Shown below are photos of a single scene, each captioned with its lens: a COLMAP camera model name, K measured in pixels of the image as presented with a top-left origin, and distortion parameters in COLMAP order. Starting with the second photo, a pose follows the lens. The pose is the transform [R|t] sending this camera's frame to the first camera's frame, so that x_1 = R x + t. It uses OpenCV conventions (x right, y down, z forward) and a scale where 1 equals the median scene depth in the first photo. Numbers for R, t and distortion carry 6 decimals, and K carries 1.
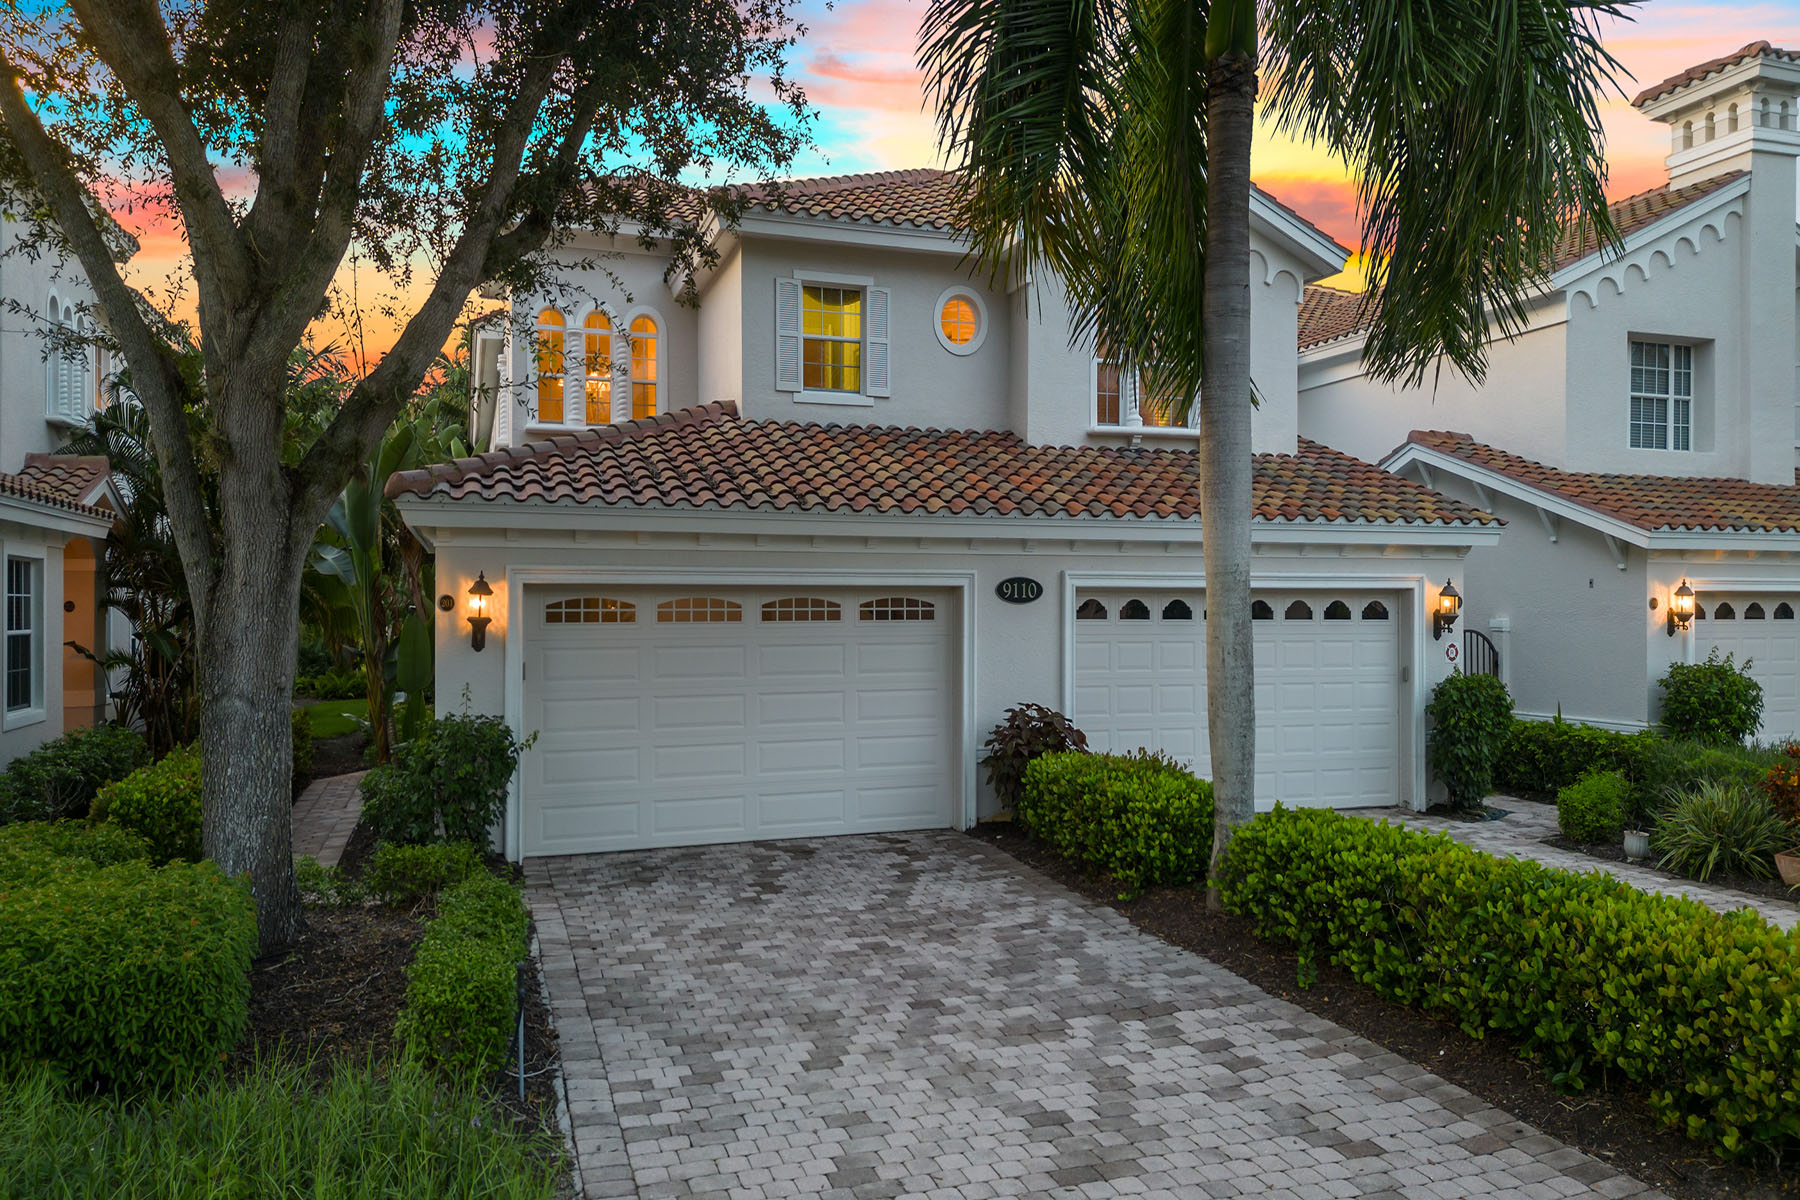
lens RADIAL K [[1267.0, 0, 895.6], [0, 1267.0, 595.0], [0, 0, 1]] dist [0.100885, -0.093380]
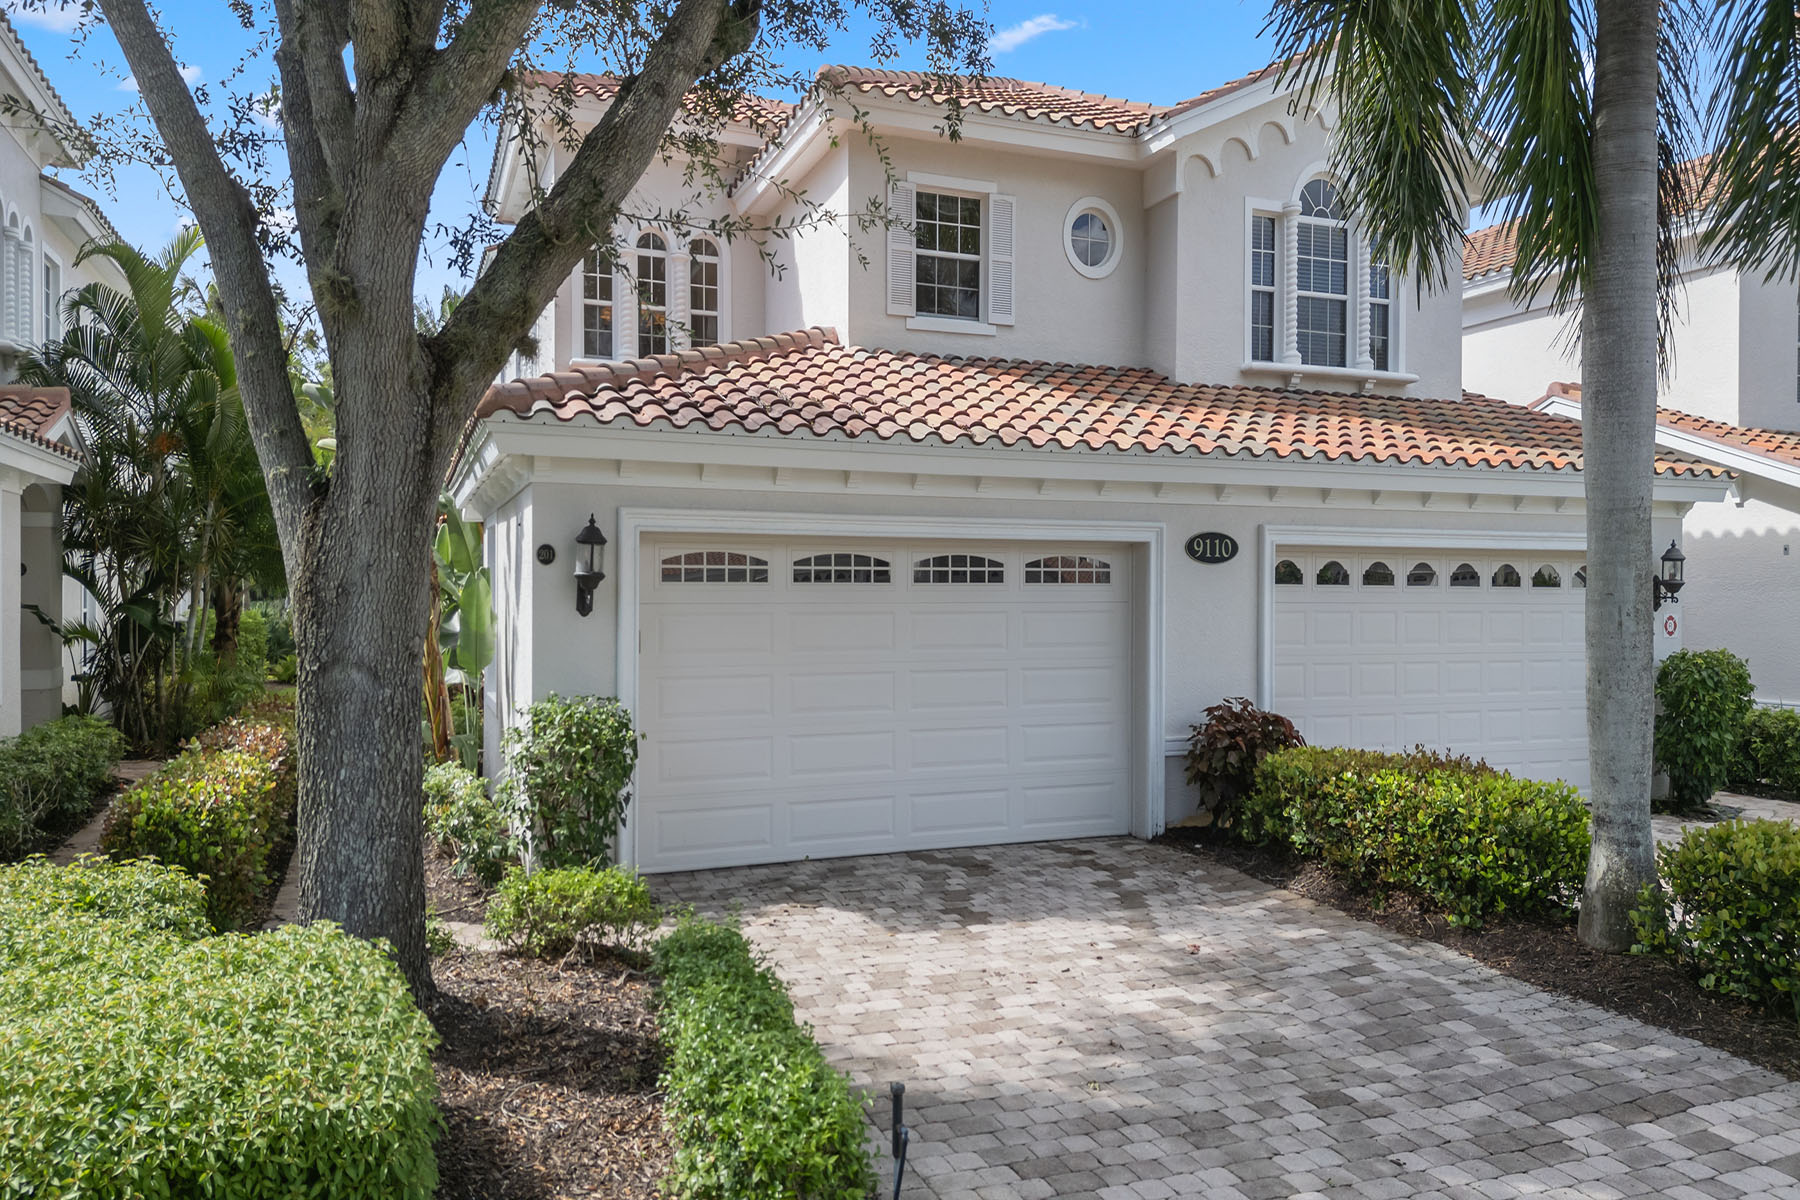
lens RADIAL K [[1267.0, 0, 895.6], [0, 1267.0, 595.0], [0, 0, 1]] dist [0.100885, -0.093380]
pose [[0.998627, 0.002228, 0.052332, -0.180394], [-0.002709, 0.999955, 0.009133, 0.023763], [-0.052309, -0.009262, 0.998588, 0.210009]]
